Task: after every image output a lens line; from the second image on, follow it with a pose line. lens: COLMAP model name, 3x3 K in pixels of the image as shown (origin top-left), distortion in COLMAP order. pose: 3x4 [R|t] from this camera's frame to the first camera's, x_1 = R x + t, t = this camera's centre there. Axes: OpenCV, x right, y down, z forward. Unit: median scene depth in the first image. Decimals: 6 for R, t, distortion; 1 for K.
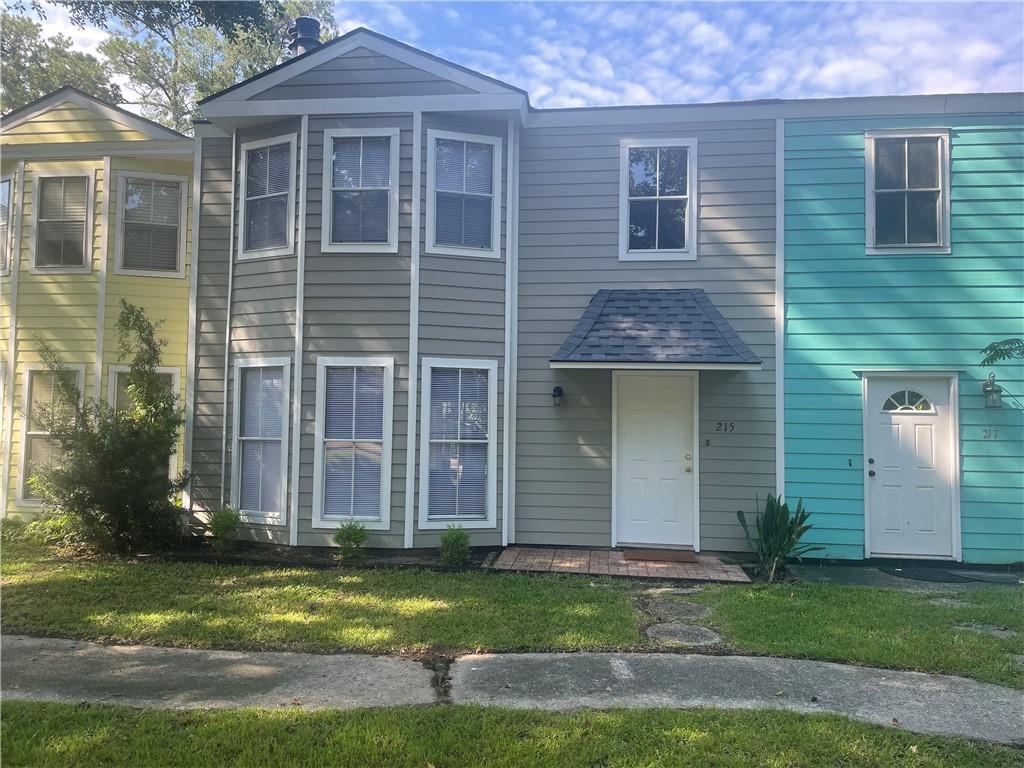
lens RADIAL K [[775.3, 0, 519.1], [0, 775.3, 383.7], [0, 0, 1]] dist [0.102164, -0.155341]
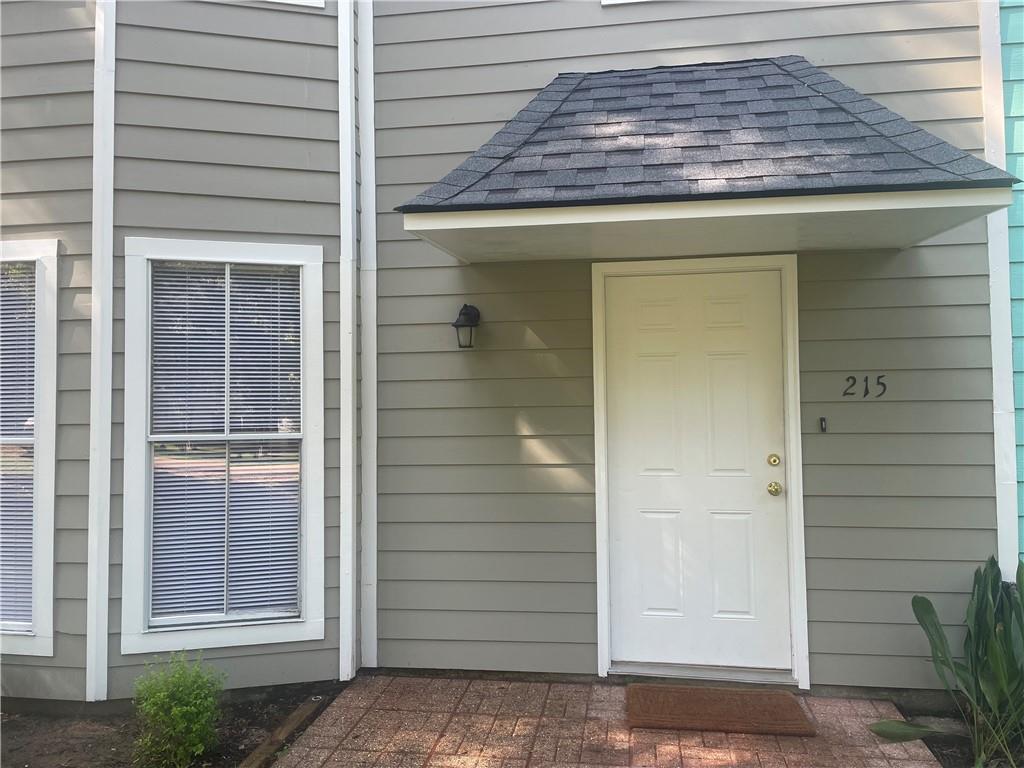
lens RADIAL K [[775.3, 0, 519.1], [0, 775.3, 383.7], [0, 0, 1]] dist [0.102164, -0.155341]
pose [[0.999102, -0.026291, -0.033228, 0.095929], [0.026876, 0.999489, 0.017282, 0.042666], [0.032757, -0.018159, 0.999298, 0.586918]]
